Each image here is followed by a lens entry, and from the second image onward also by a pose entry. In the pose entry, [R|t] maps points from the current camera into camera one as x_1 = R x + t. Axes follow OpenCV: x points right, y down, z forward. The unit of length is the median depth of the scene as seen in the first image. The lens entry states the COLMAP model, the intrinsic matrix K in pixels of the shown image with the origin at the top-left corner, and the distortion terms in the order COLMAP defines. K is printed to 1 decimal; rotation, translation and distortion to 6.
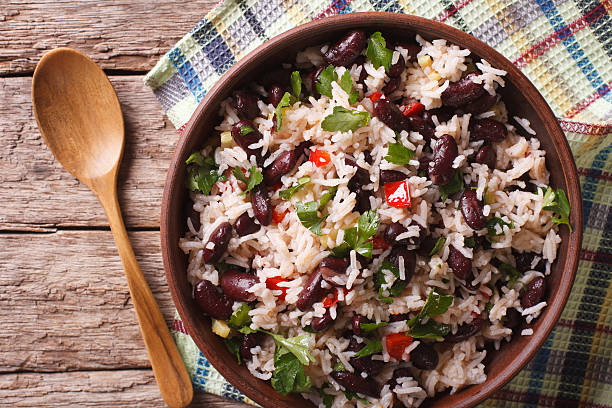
lens RADIAL K [[1033.9, 0, 304.8], [0, 1033.9, 205.1], [0, 0, 1]] dist [-0.171903, 0.000000]
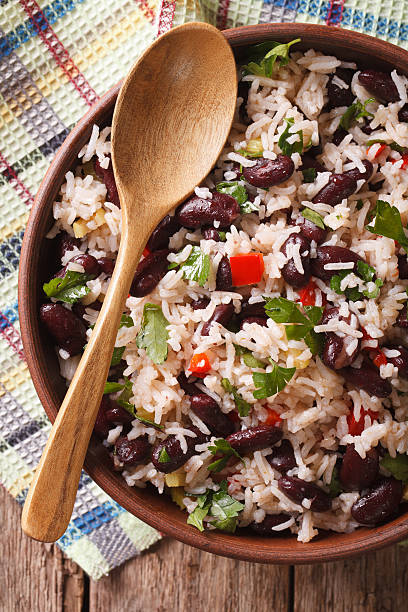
lens RADIAL K [[2213.3, 0, 209.1], [0, 2213.3, 303.0], [0, 0, 1]] dist [0.142033, 0.000000]
pose [[0.016866, -0.998932, -0.043025, 0.132682], [0.998351, 0.019186, -0.054096, 0.052083], [0.054864, -0.042041, 0.997608, -0.691735]]
